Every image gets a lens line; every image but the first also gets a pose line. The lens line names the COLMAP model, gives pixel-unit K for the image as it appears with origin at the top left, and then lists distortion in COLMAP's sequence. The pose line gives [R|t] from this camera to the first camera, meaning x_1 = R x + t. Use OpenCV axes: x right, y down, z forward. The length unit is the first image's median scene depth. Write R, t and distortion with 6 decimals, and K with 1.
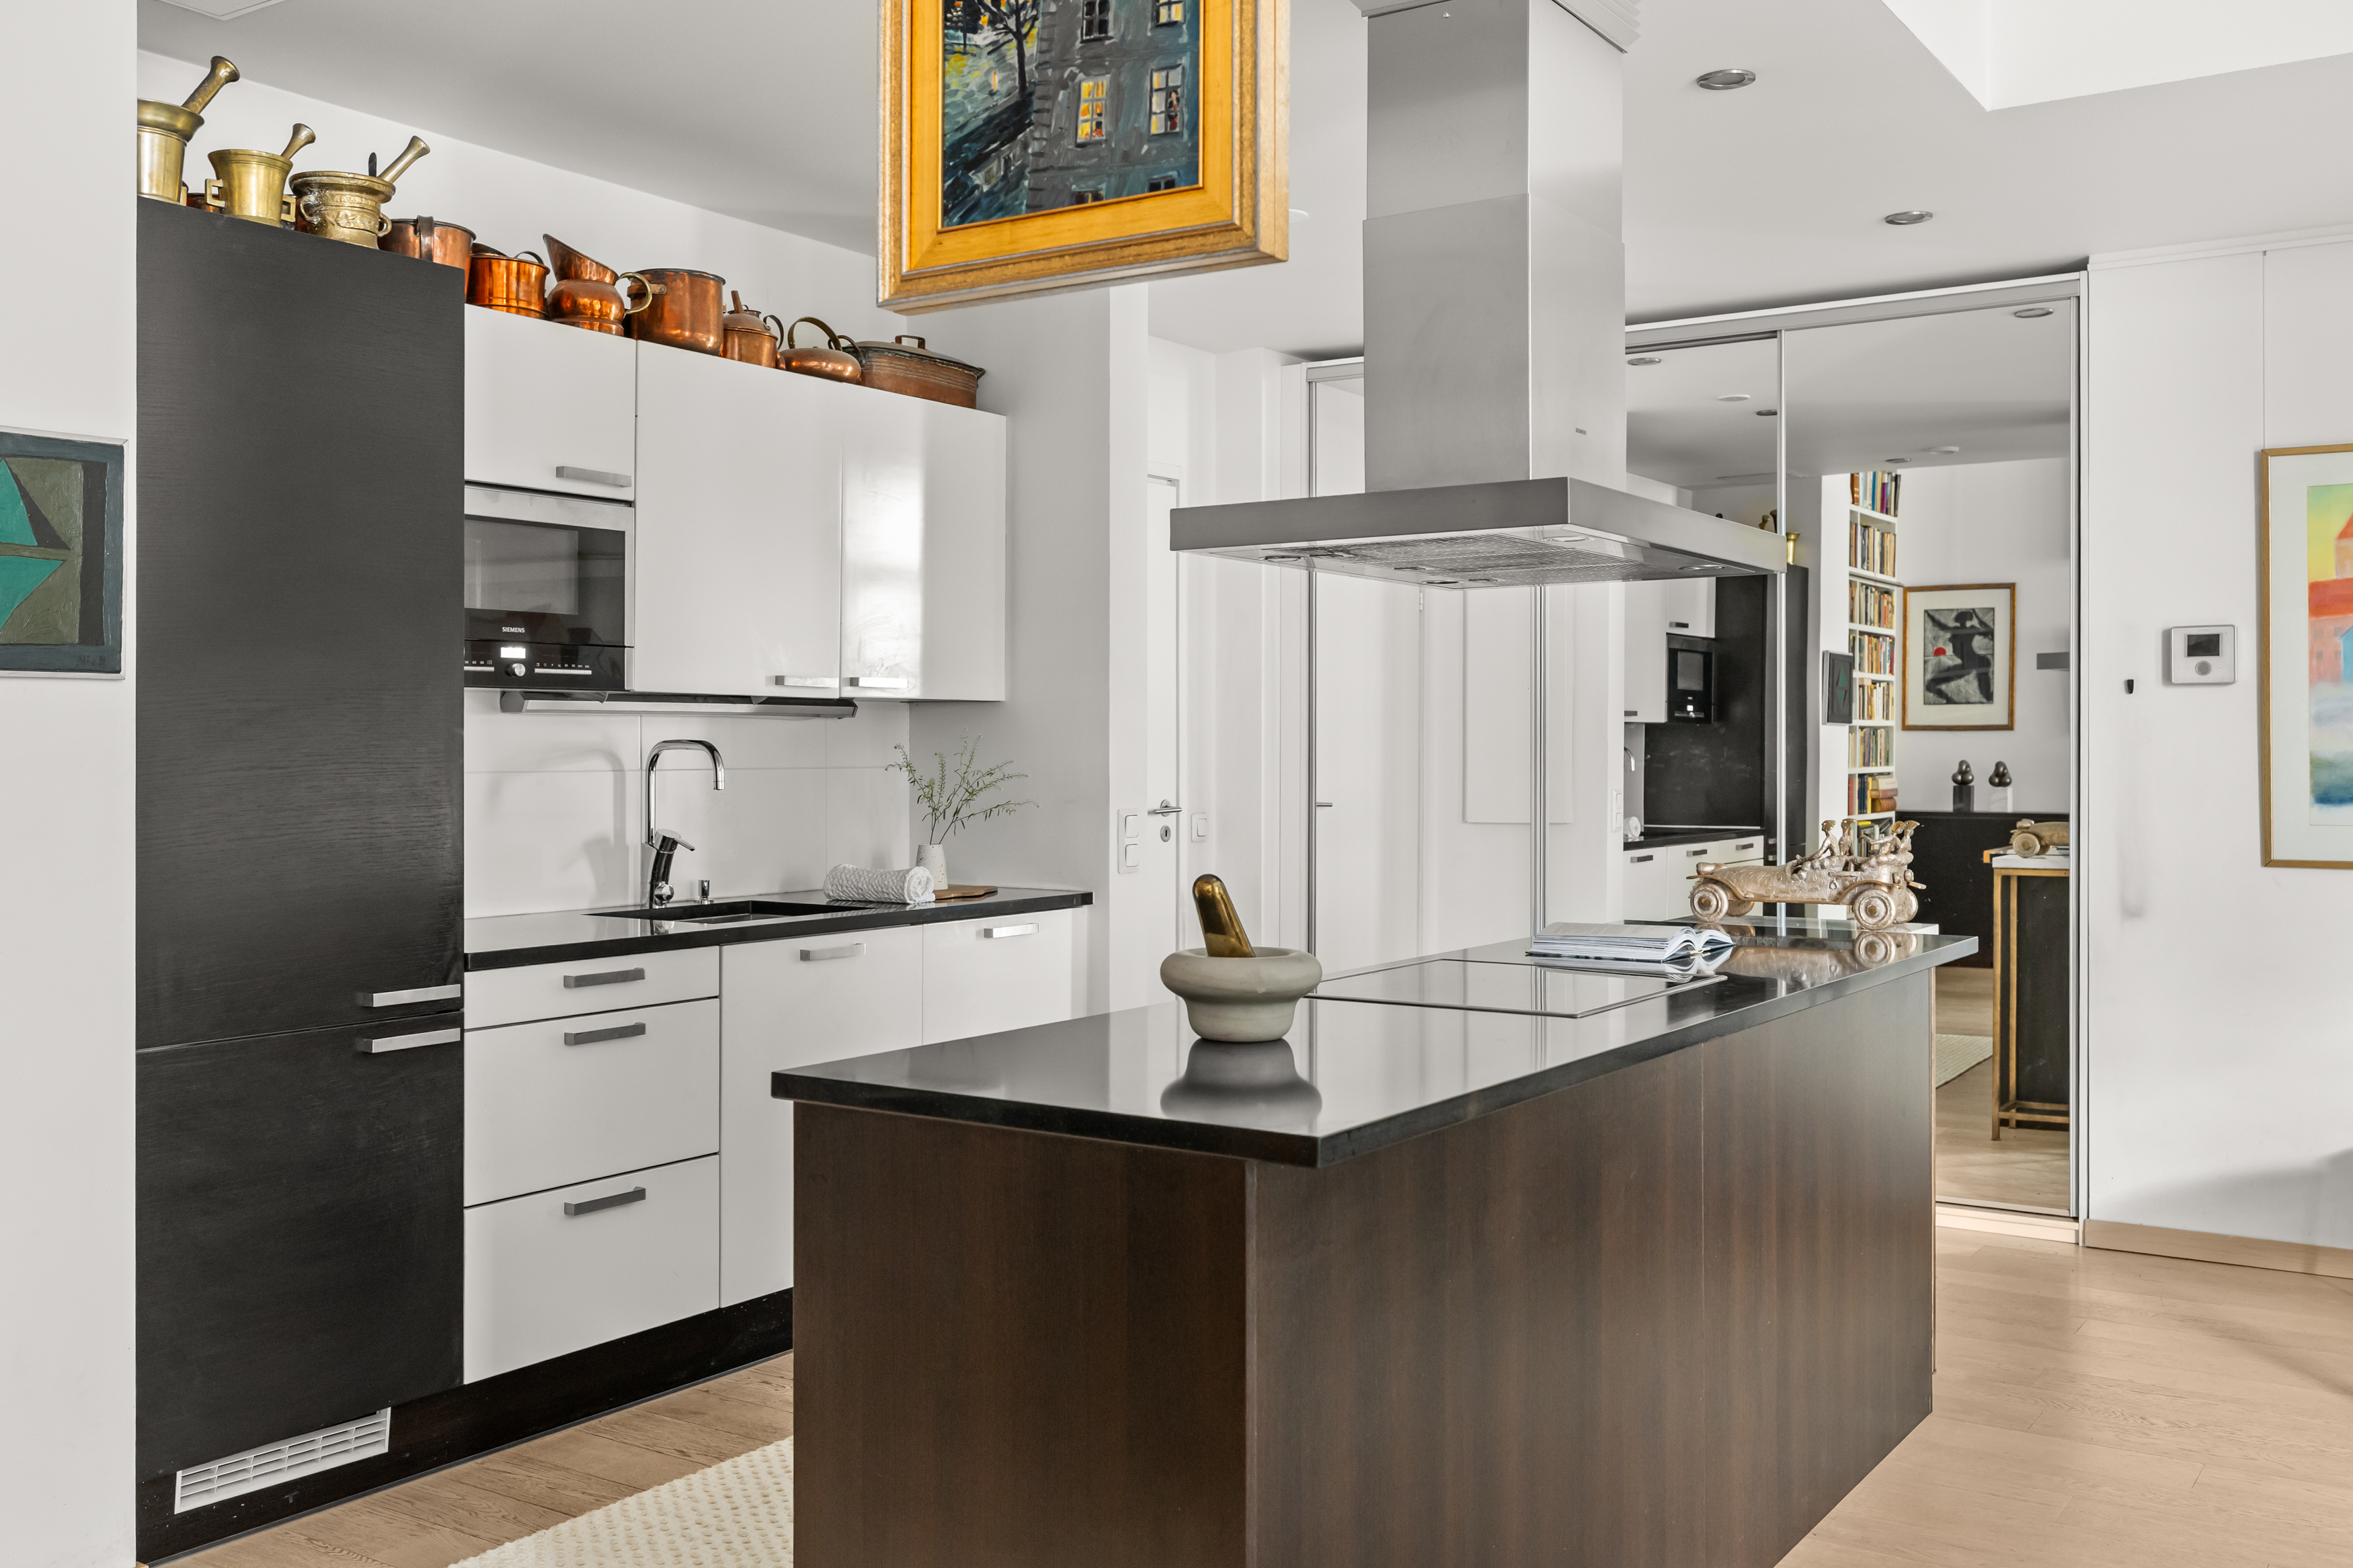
lens RADIAL K [[2141.5, 0, 1177.8], [0, 2141.5, 745.8], [0, 0, 1]] dist [0.012373, 0.008333]
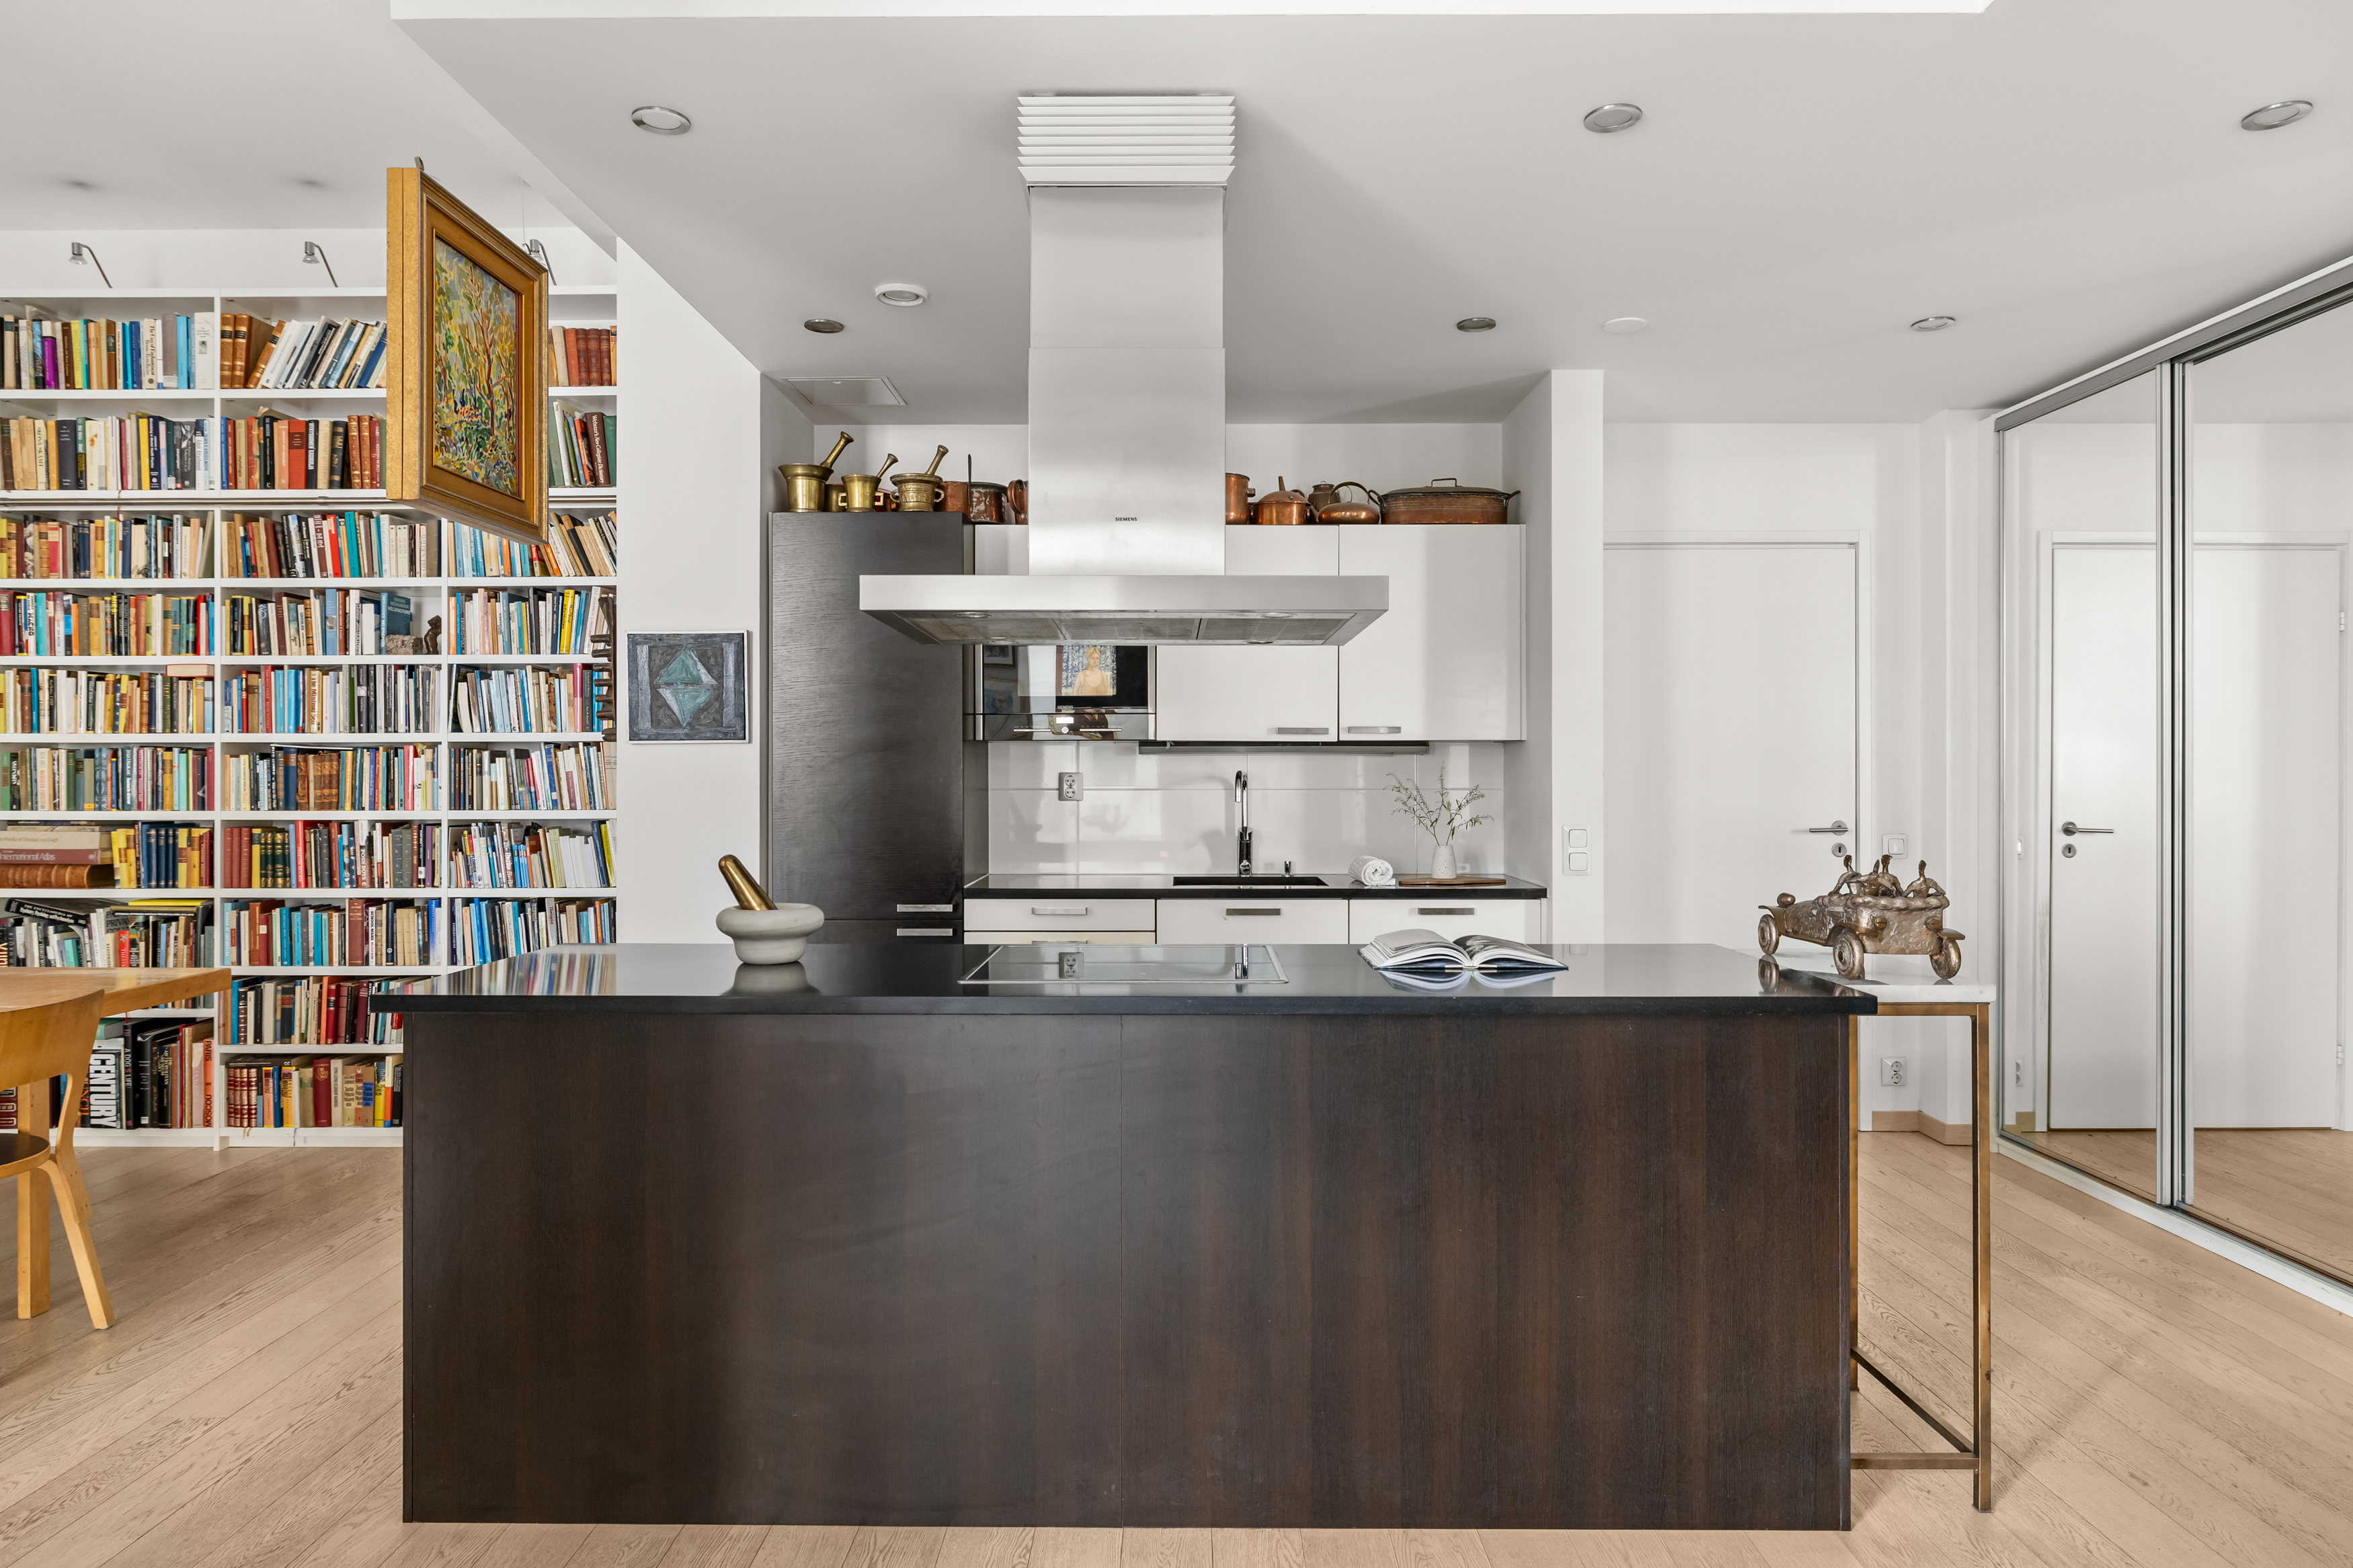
lens RADIAL K [[1373.4, 0, 1171.3], [0, 1373.4, 770.5], [0, 0, 1]] dist [-0.003675, 0.001657]
pose [[0.545929, -0.001129, -0.837830, 0.773985], [-0.000037, 0.999999, -0.001372, -0.001499], [0.837831, 0.000781, 0.545929, 0.539942]]
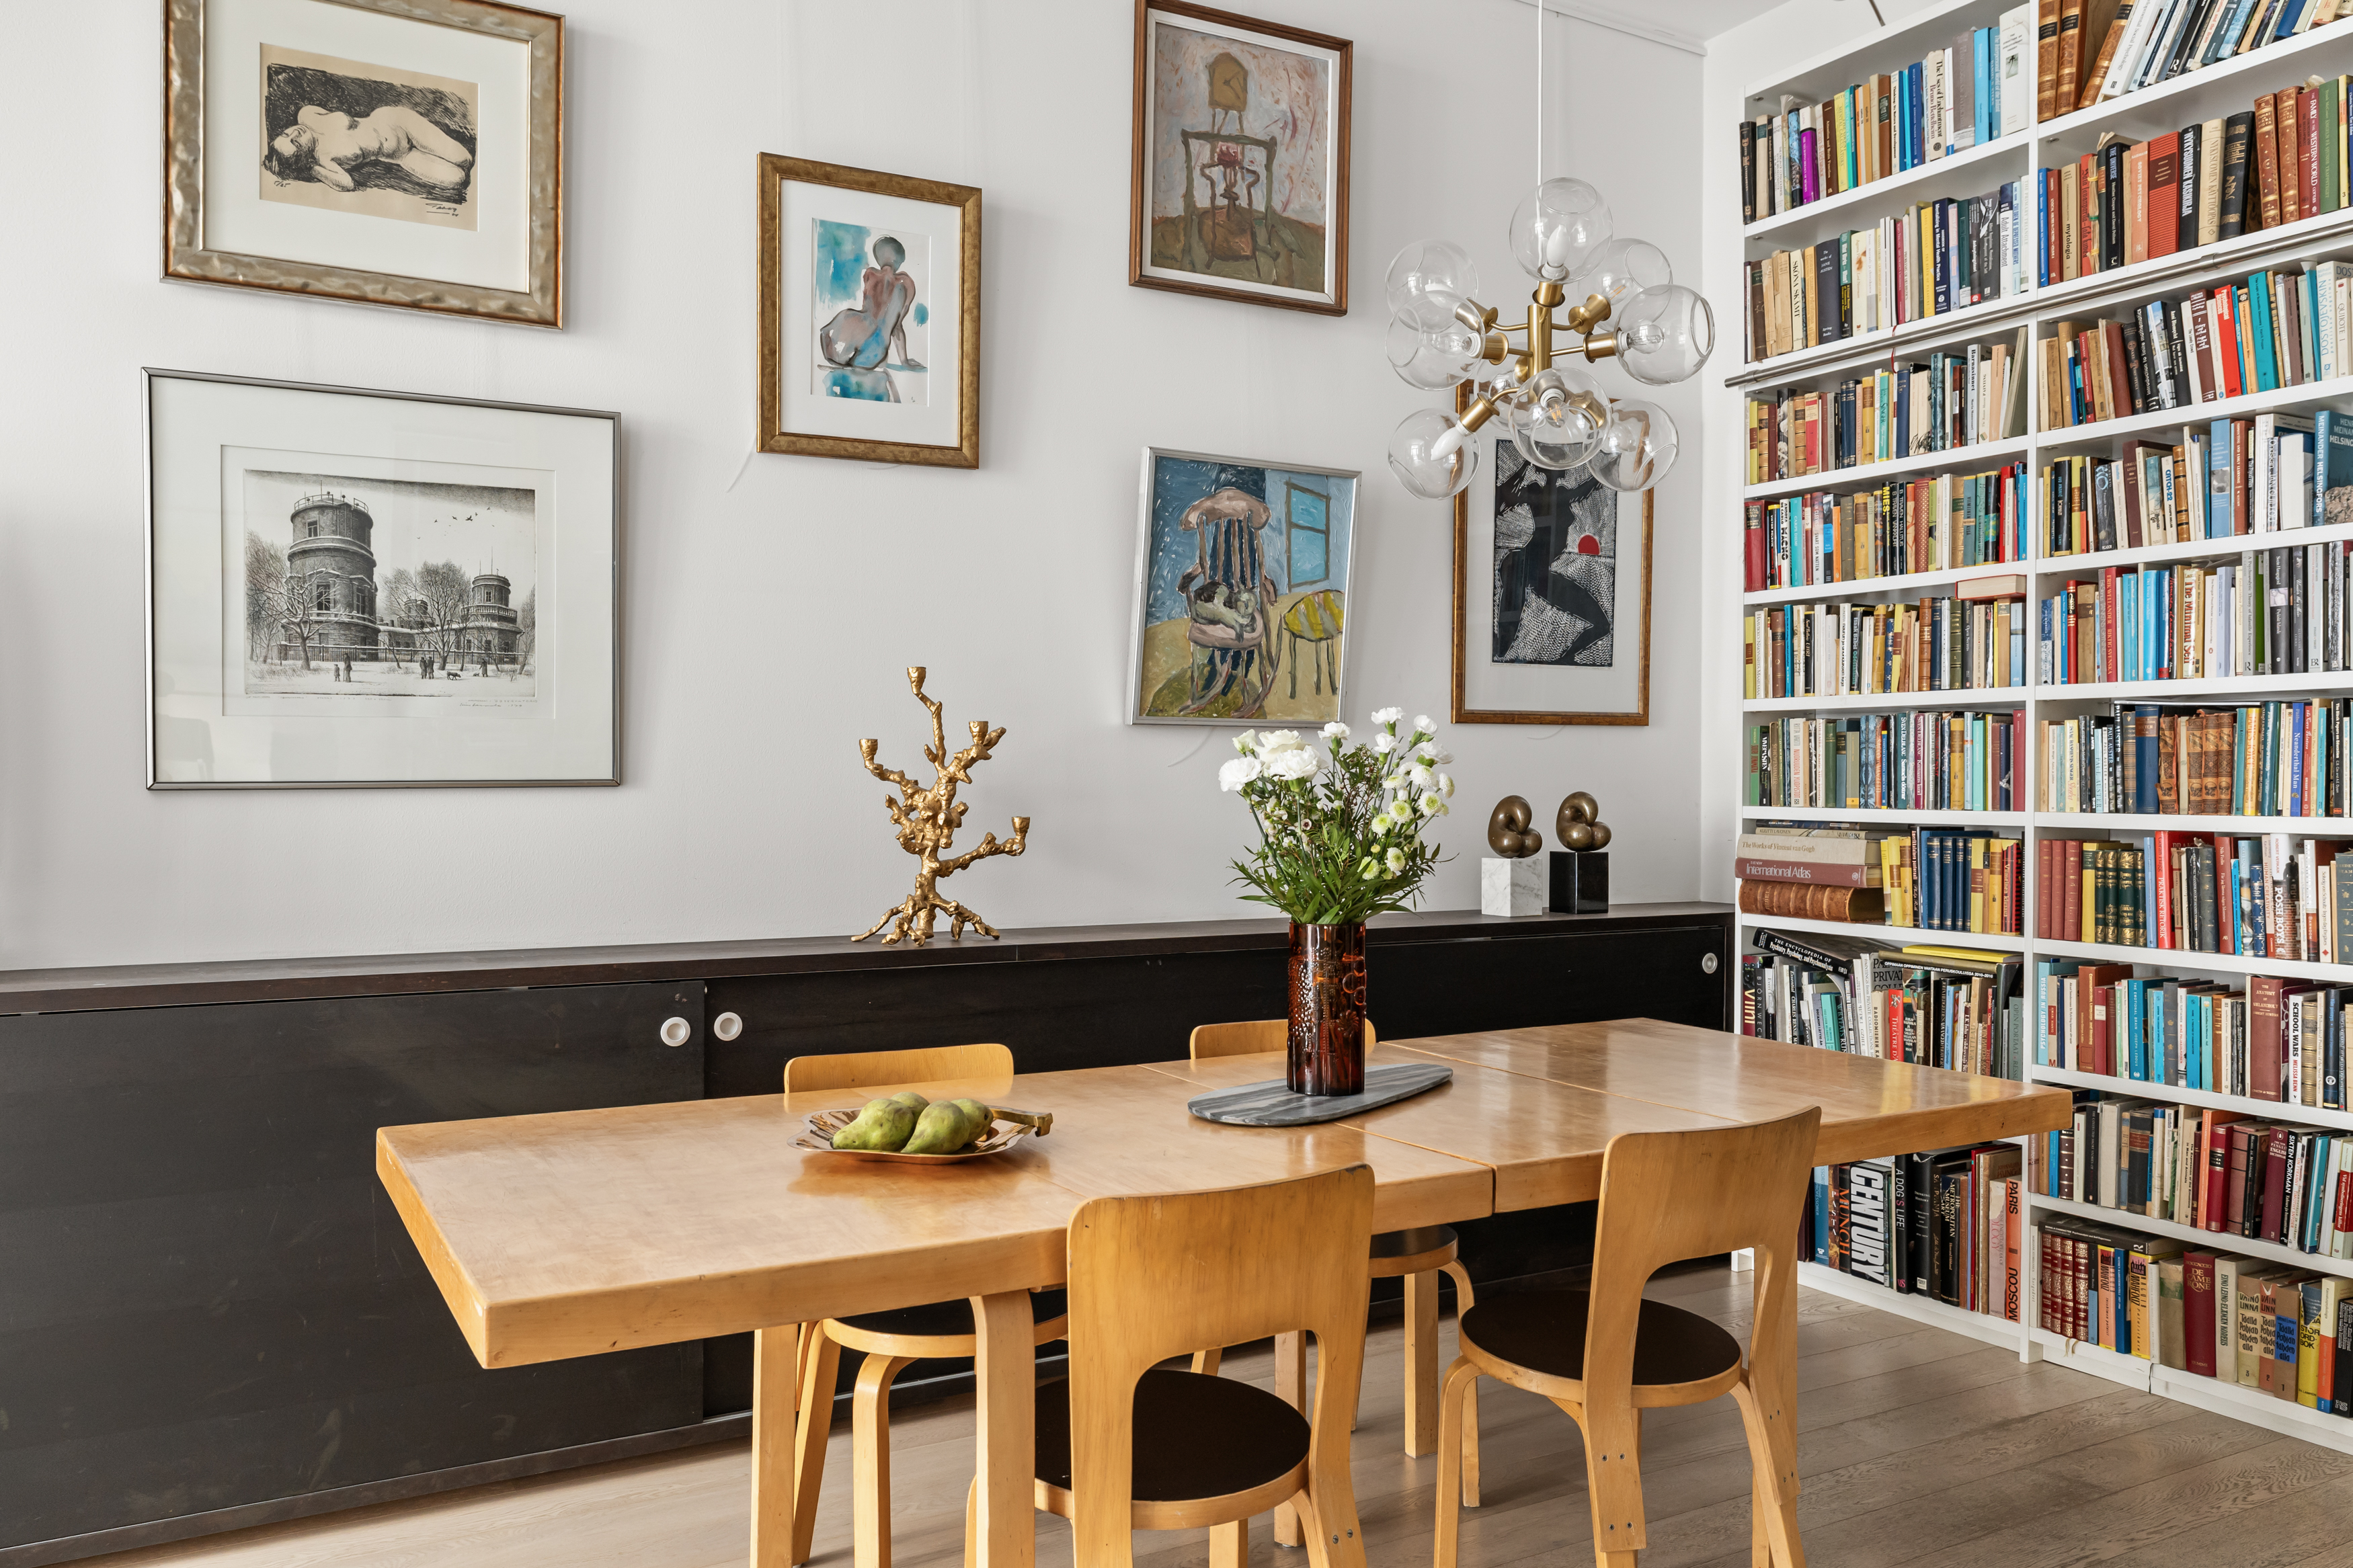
lens RADIAL K [[1742.4, 0, 1170.0], [0, 1742.4, 788.8], [0, 0, 1]] dist [-0.000900, 0.000722]
pose [[-0.442110, 0.003953, -0.896952, 0.318087], [-0.004259, 0.999970, 0.006506, 0.017416], [0.896951, 0.006697, -0.442080, 0.490943]]
